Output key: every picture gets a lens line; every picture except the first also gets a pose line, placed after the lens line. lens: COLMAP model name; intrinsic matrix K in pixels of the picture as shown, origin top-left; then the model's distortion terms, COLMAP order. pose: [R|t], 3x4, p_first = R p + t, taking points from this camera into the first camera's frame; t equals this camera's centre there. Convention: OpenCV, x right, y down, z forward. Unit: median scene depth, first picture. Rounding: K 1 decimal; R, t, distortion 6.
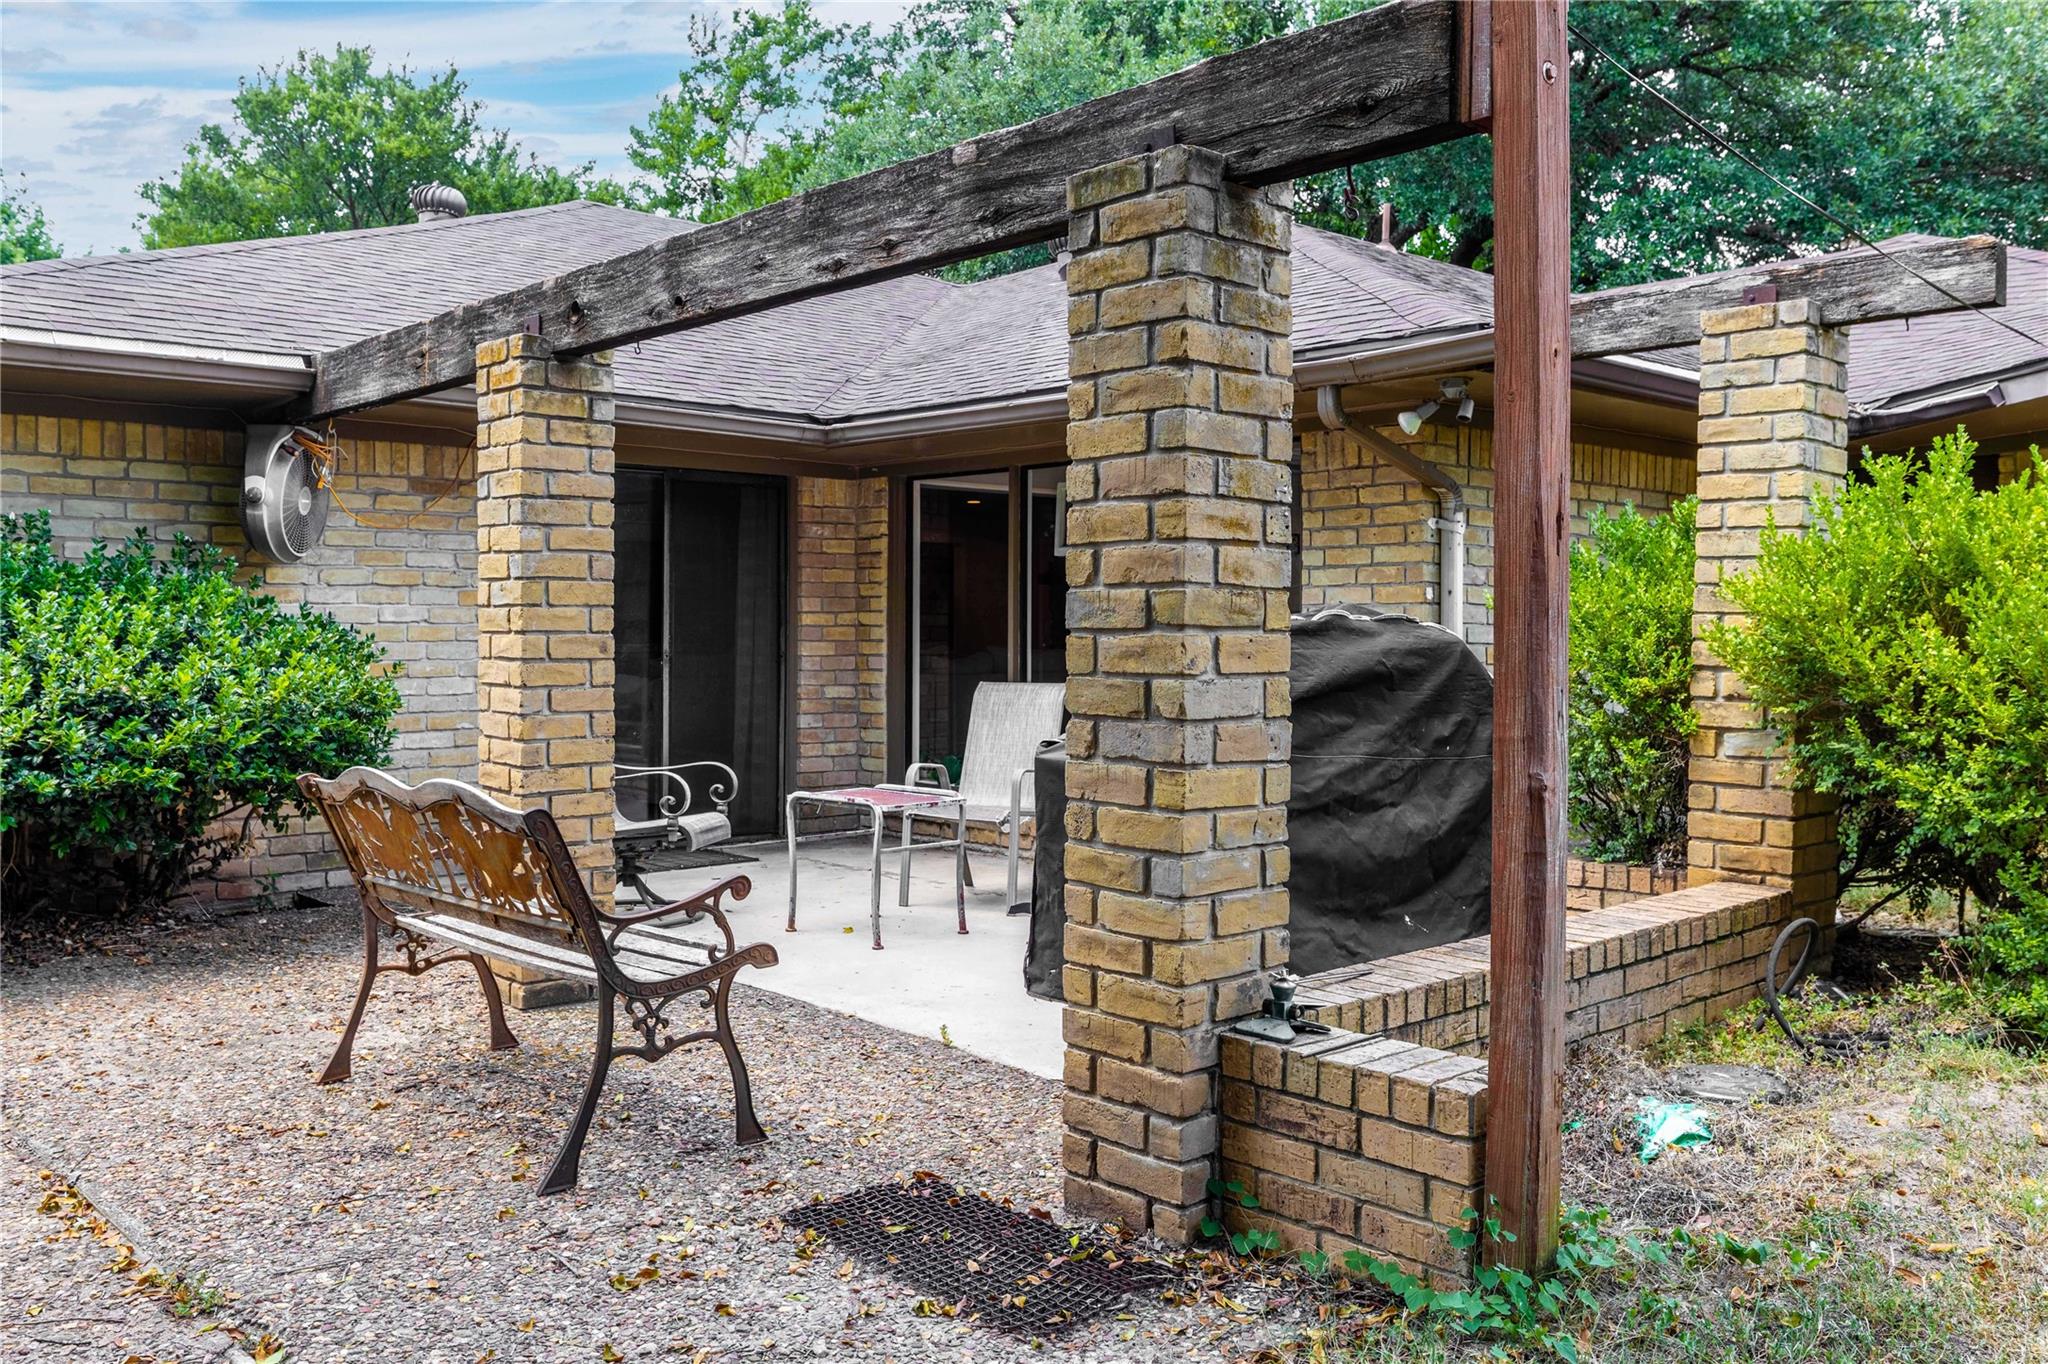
lens RADIAL K [[1637.9, 0, 1024.0], [0, 1637.9, 682.0], [0, 0, 1]] dist [-0.002780, -0.001448]
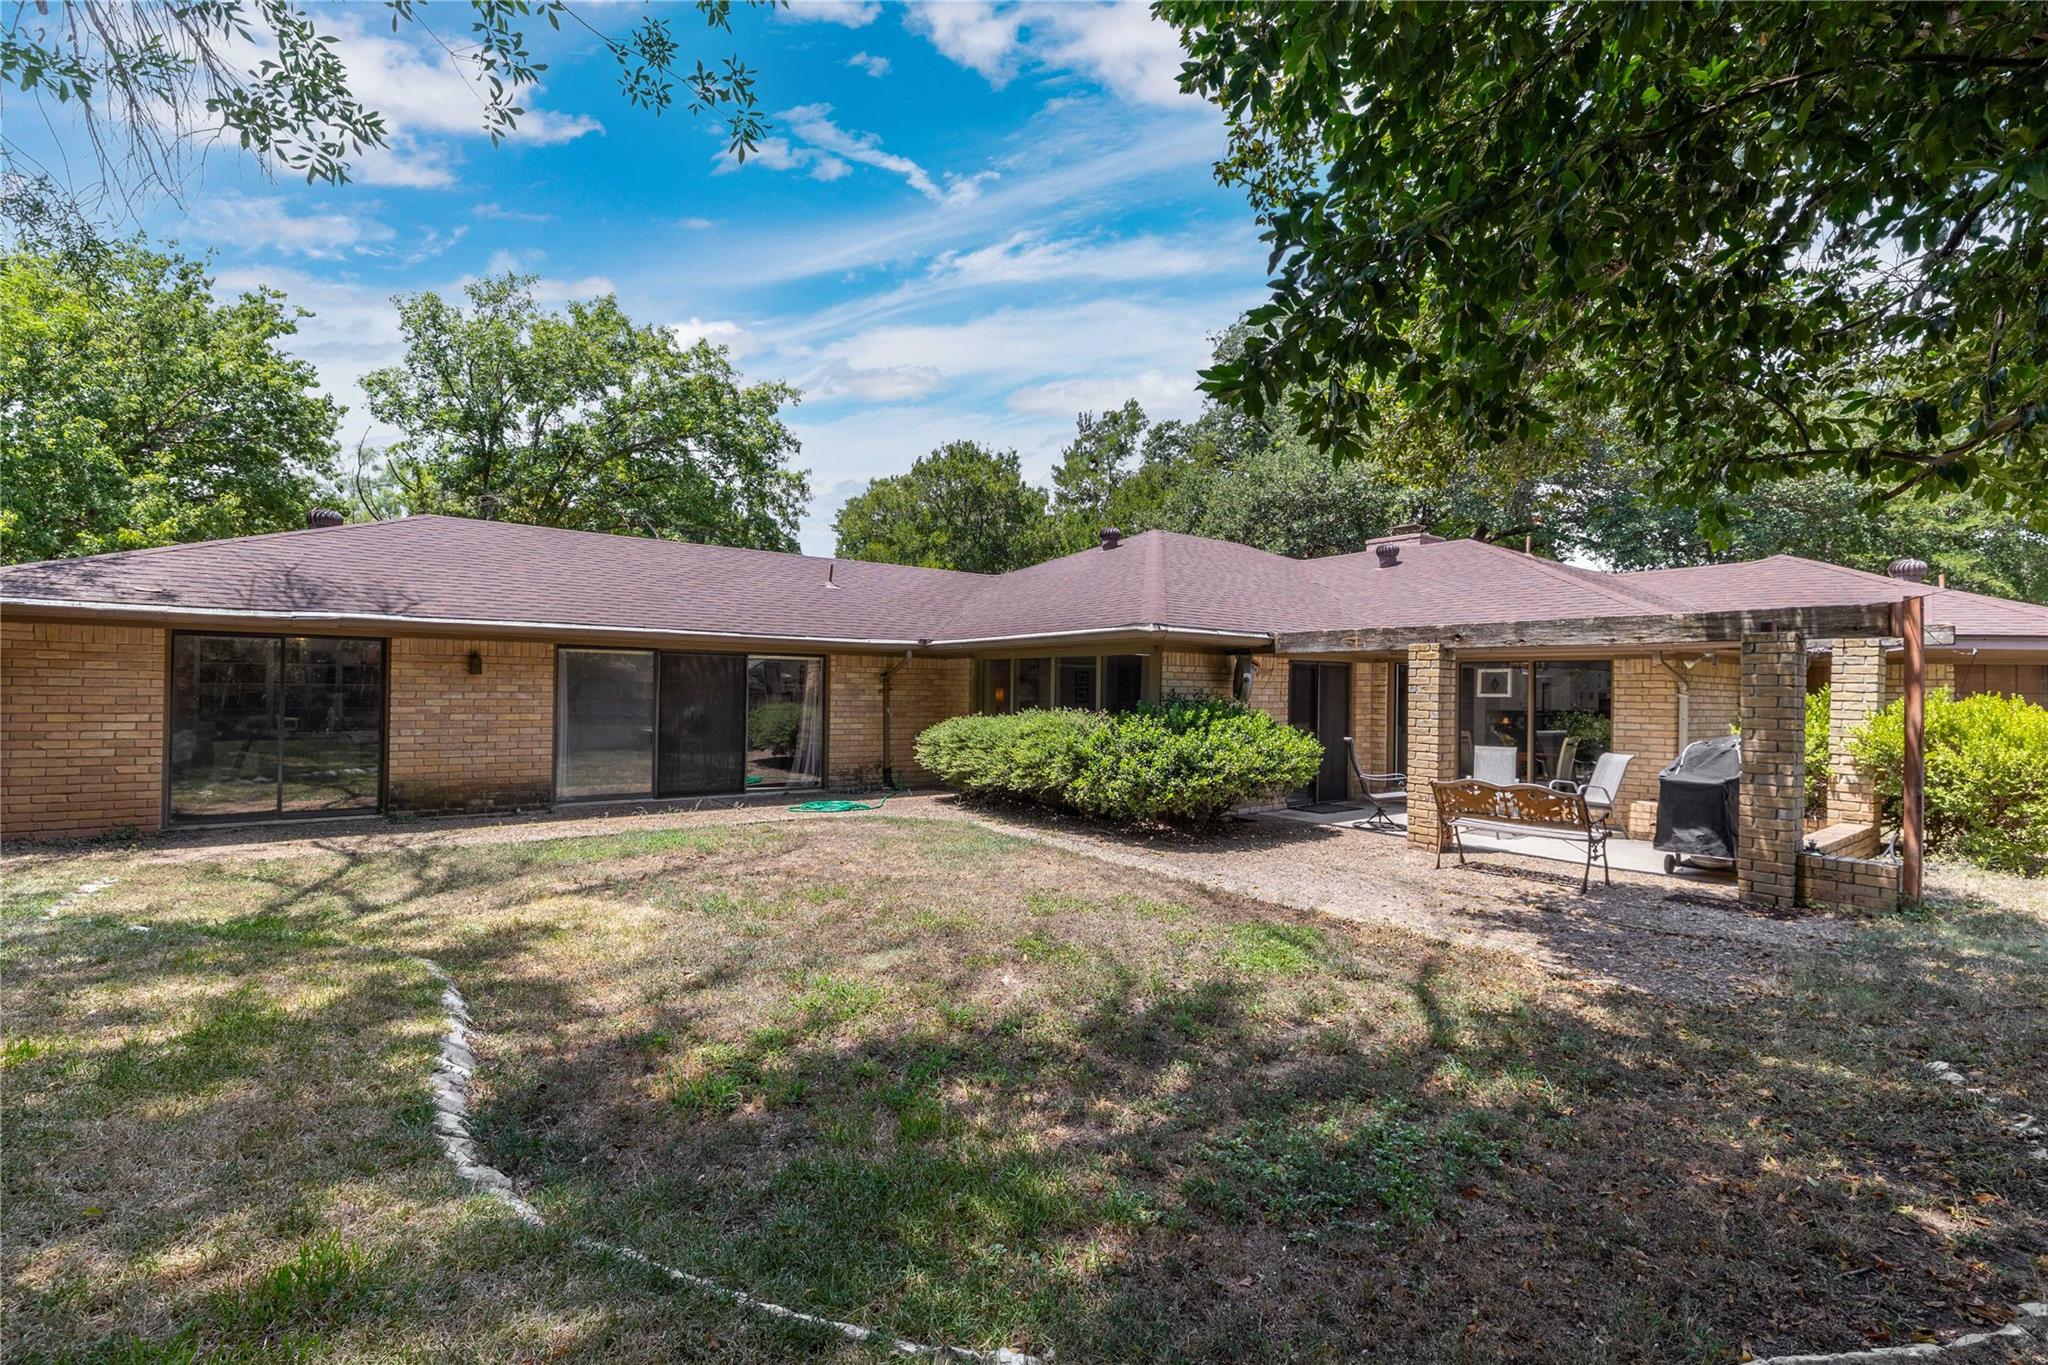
lens RADIAL K [[892.9, 0, 1024.0], [0, 892.9, 682.5], [0, 0, 1]] dist [-0.001587, -0.000167]
pose [[0.998037, 0.007172, -0.062214, -0.898083], [-0.009264, 0.999399, -0.033401, -0.065044], [0.061937, 0.033912, 0.997504, -0.693276]]
